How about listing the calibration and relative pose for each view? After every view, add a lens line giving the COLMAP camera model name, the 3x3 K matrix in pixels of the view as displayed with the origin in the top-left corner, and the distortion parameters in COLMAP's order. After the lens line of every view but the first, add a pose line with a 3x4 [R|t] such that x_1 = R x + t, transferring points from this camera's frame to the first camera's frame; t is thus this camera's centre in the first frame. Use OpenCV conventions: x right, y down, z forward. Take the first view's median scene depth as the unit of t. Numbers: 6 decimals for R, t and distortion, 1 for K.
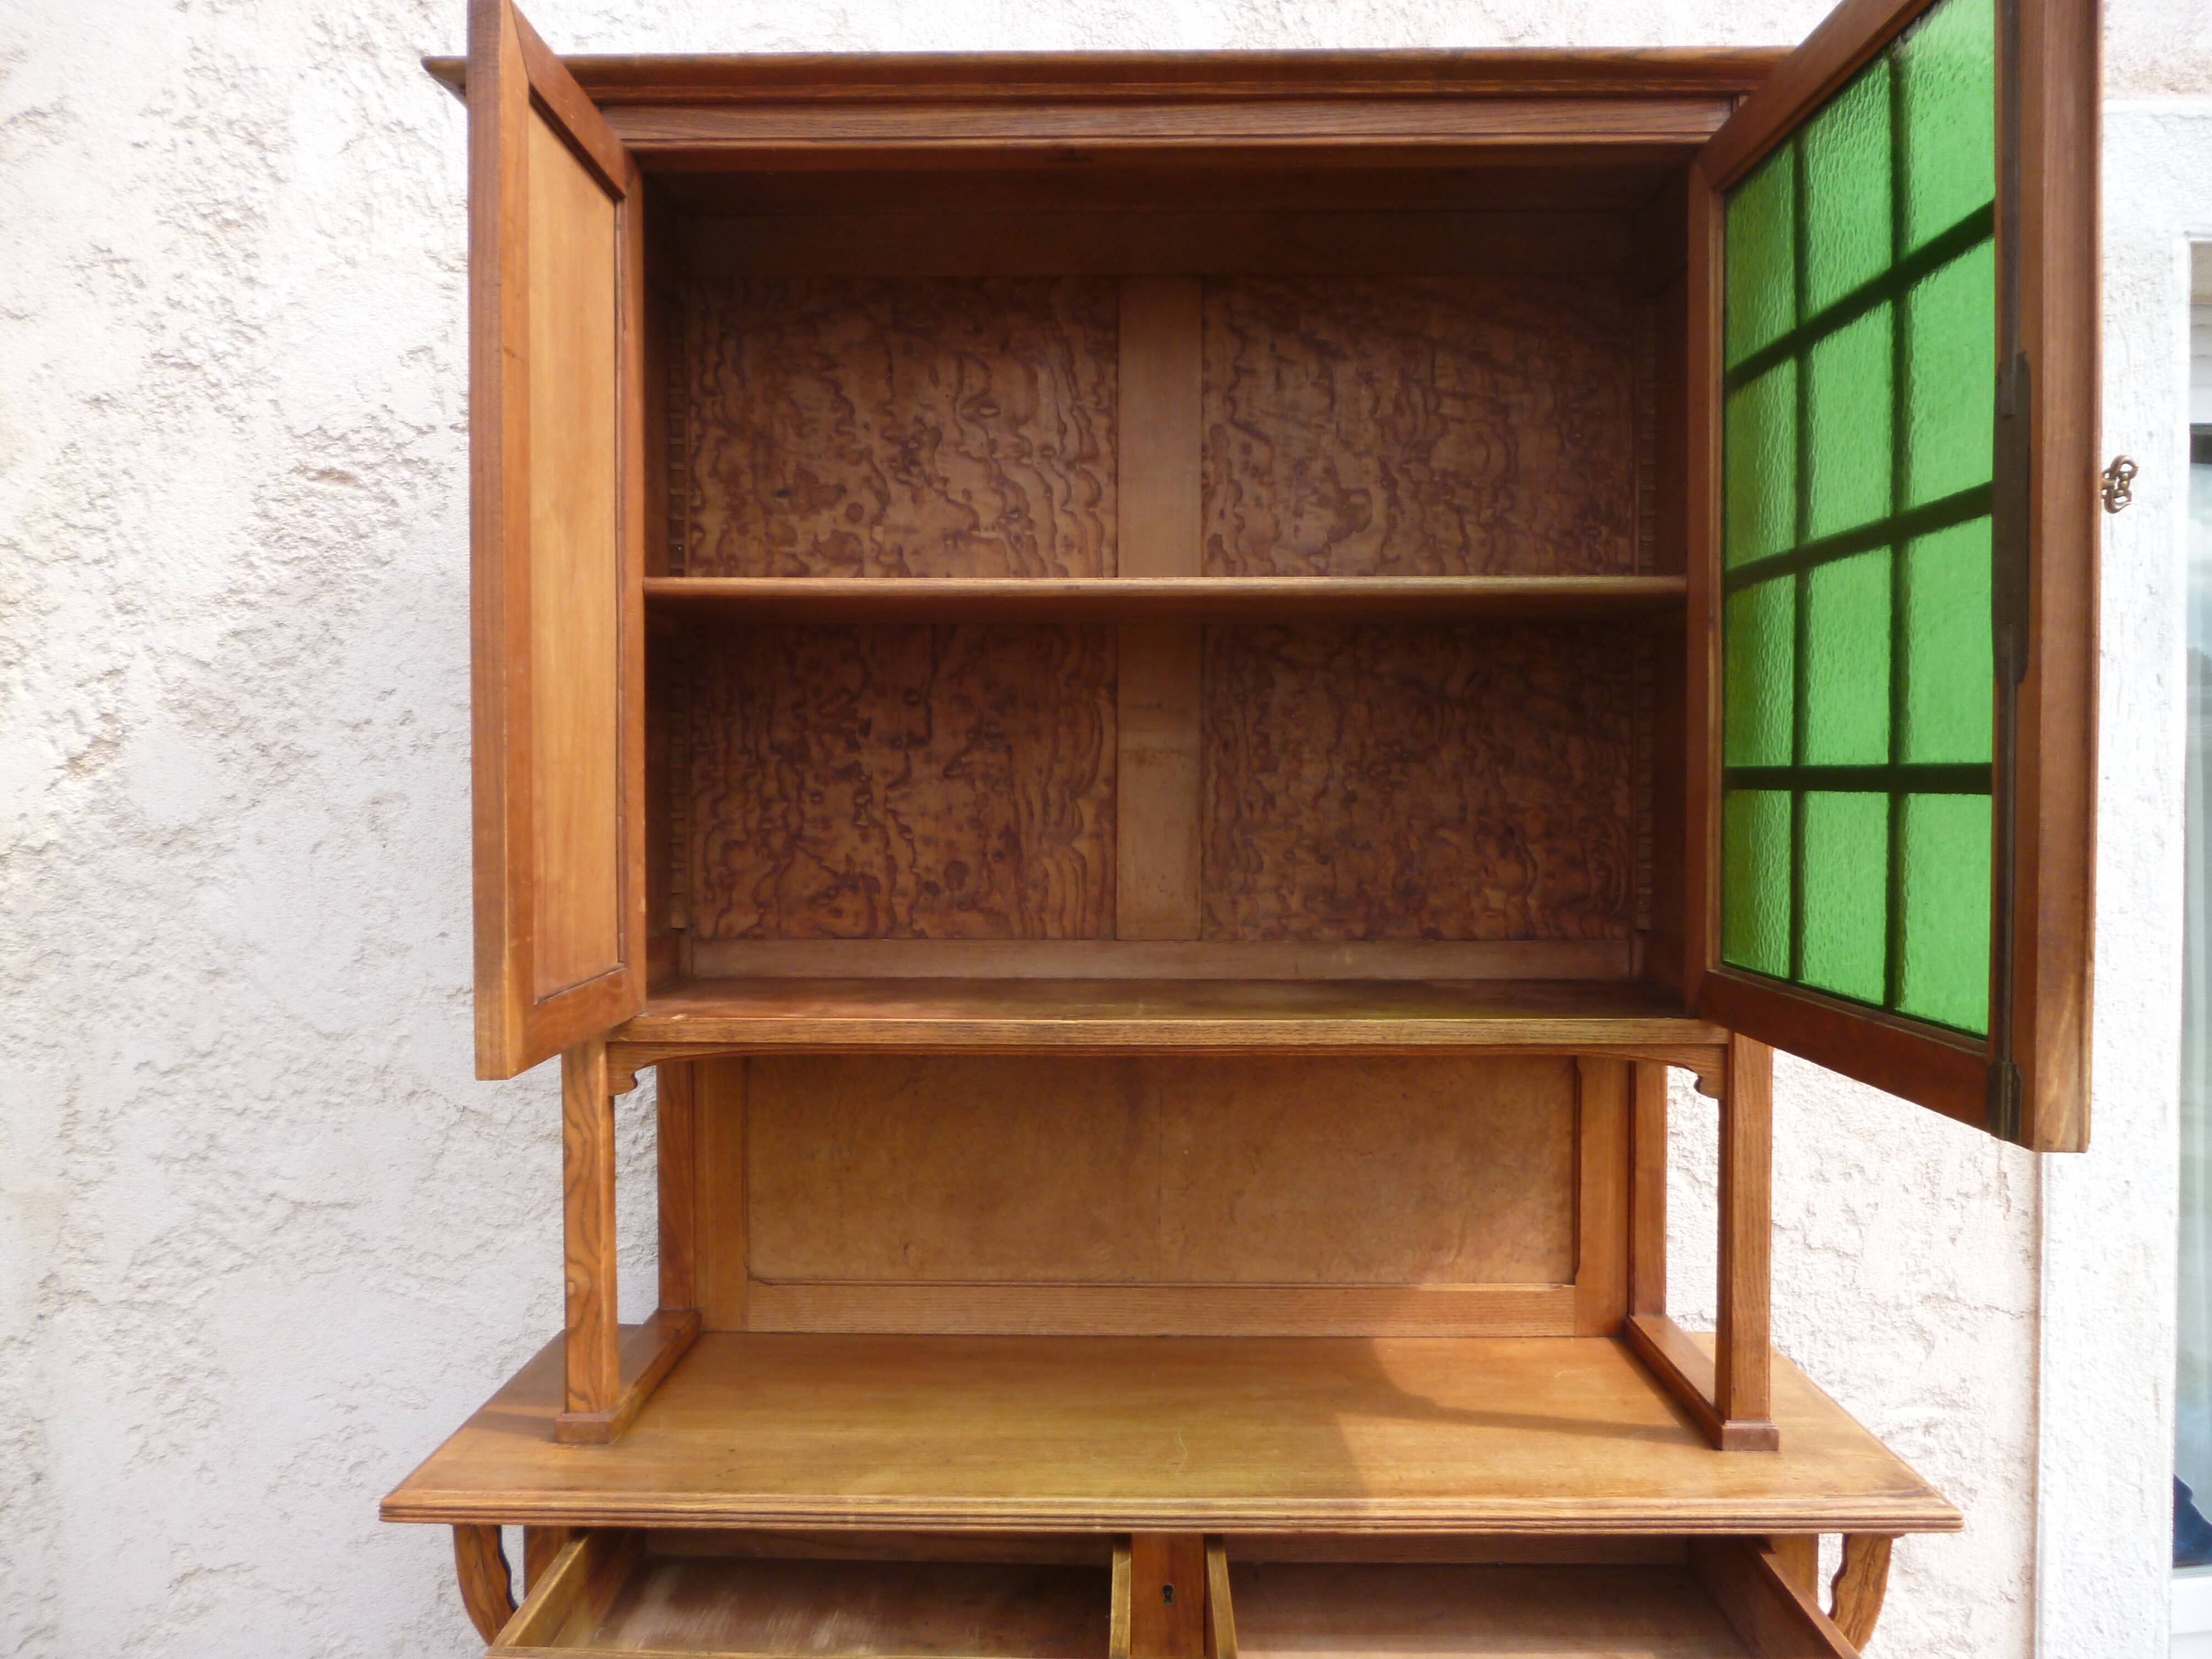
lens RADIAL K [[1845.5, 0, 1120.9], [0, 1845.5, 828.0], [0, 0, 1]] dist [-0.025061, 0.005168]
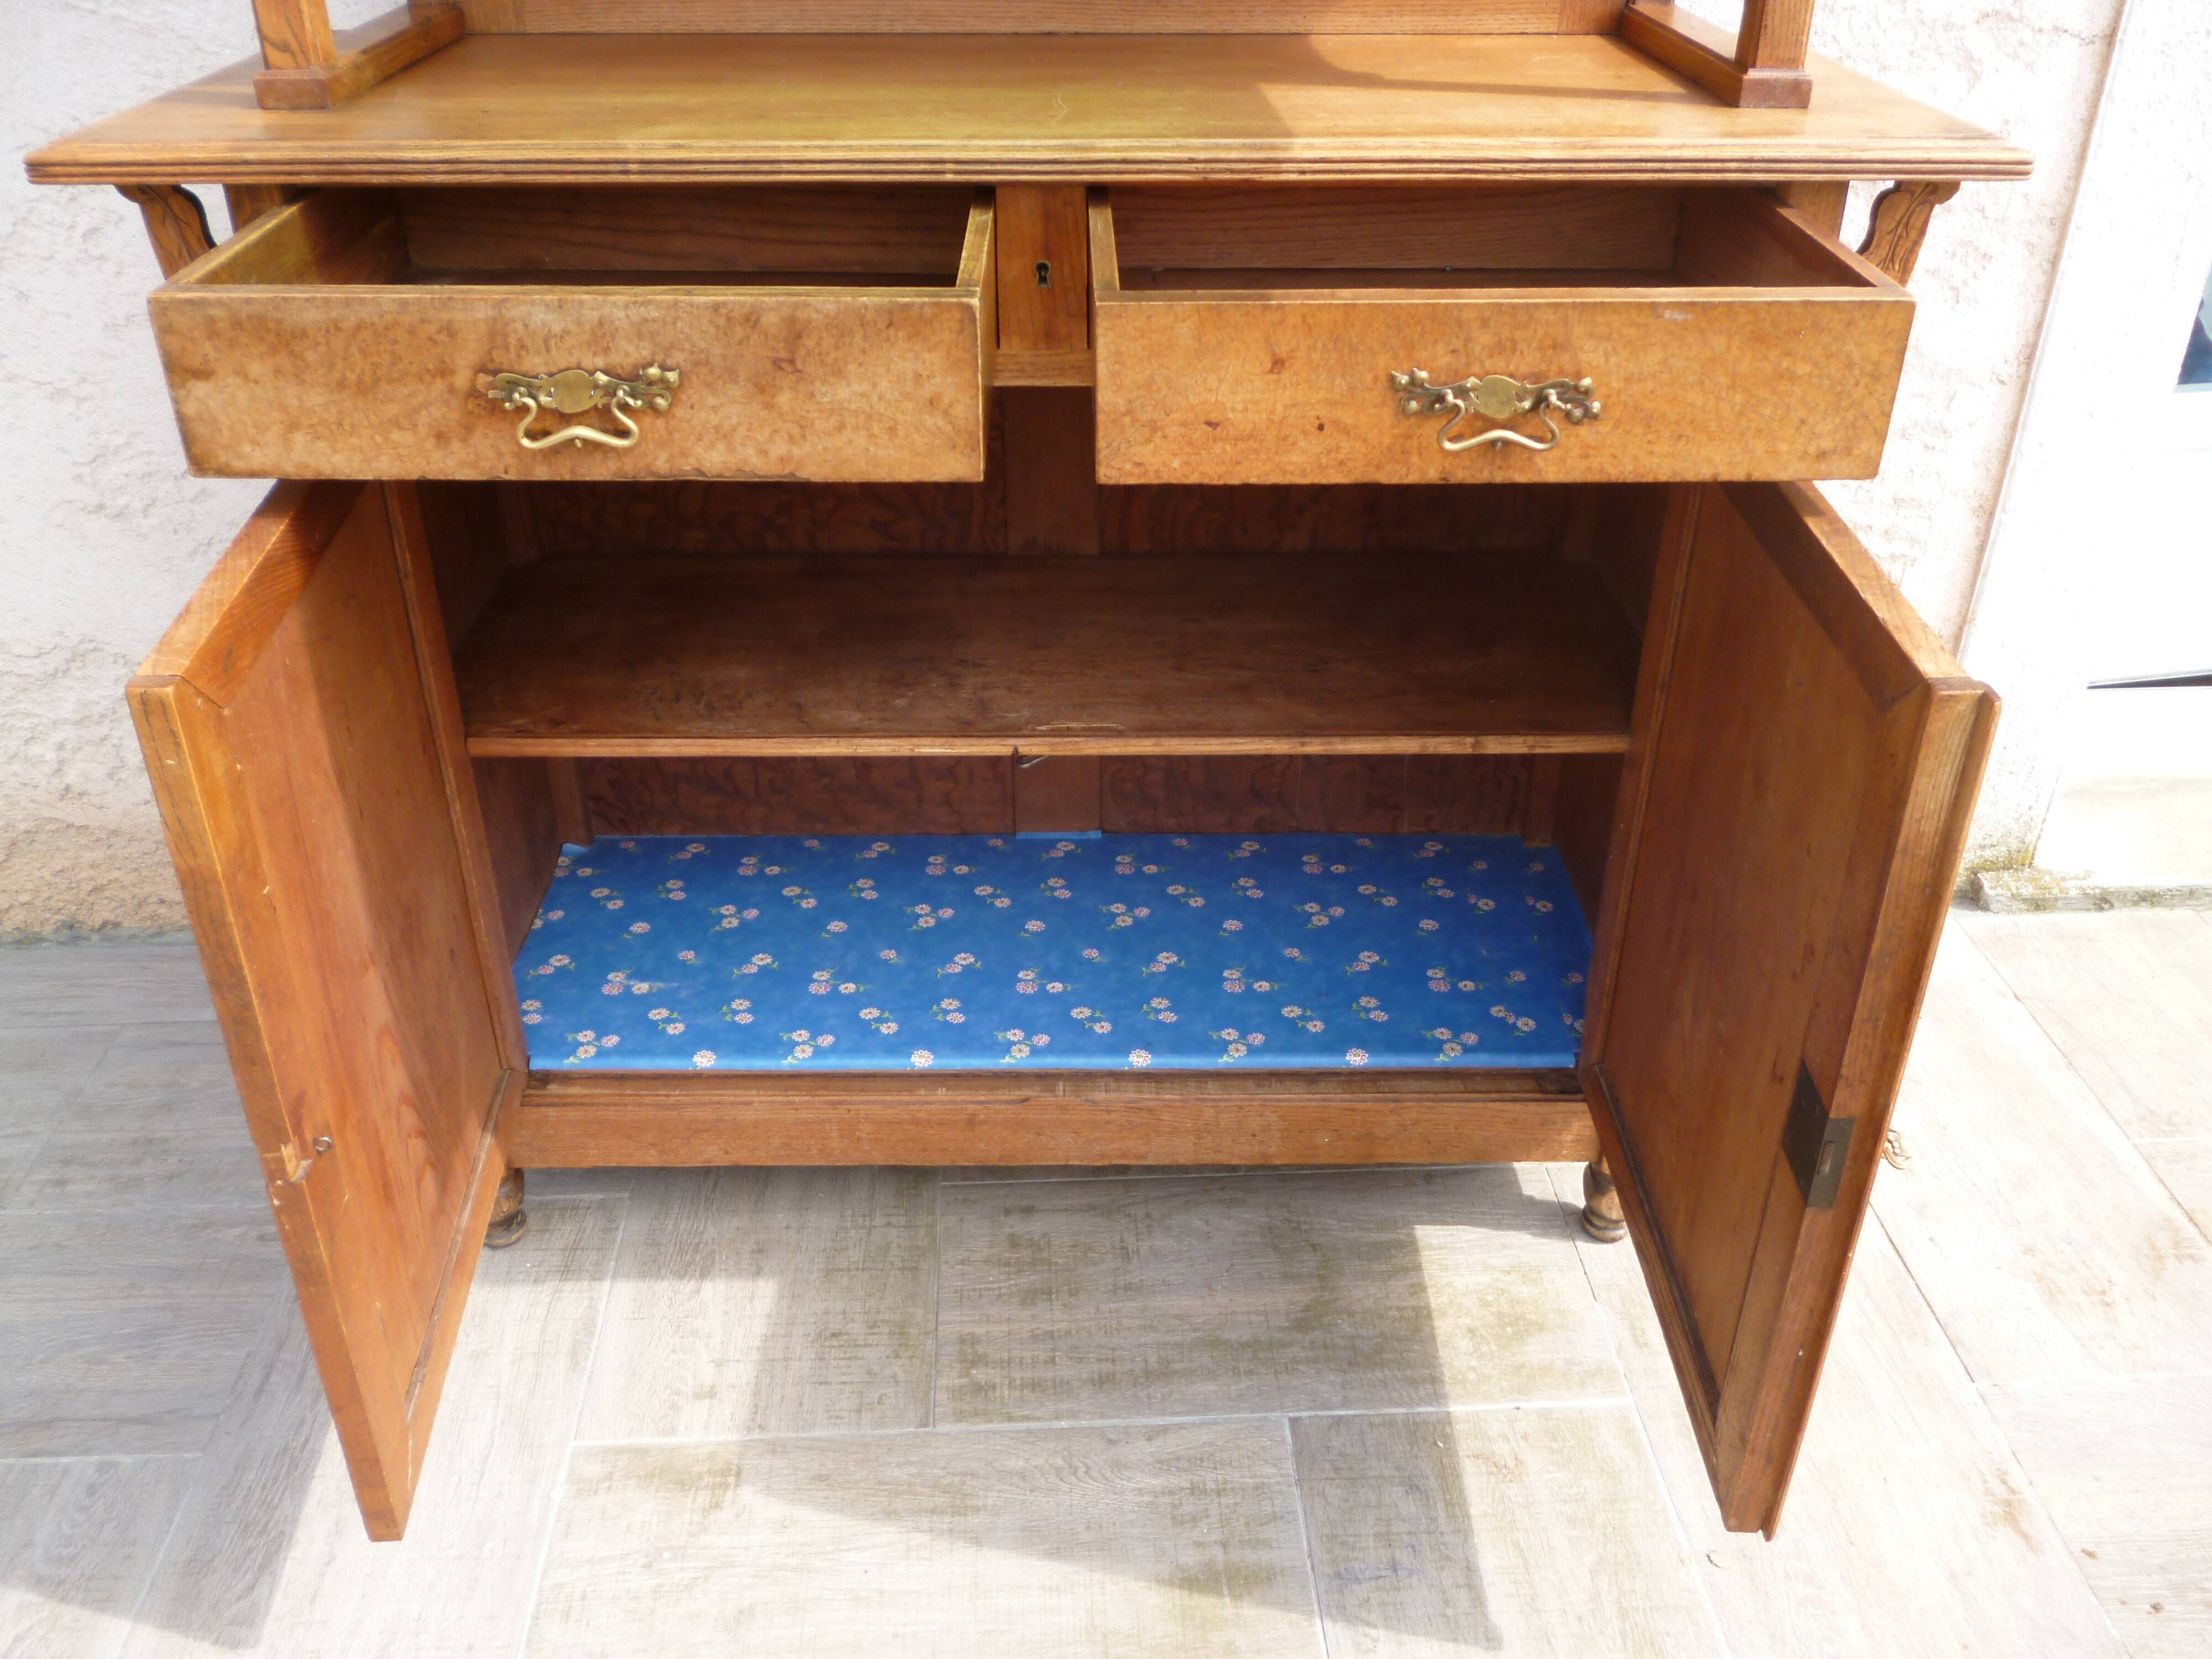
lens RADIAL K [[1845.5, 0, 1114.4], [0, 1845.5, 818.0], [0, 0, 1]] dist [-0.025061, 0.005168]
pose [[0.999507, -0.015497, 0.027302, 0.023581], [-0.000105, 0.868024, 0.496522, 0.166568], [-0.031393, -0.496280, 0.867595, 0.129593]]
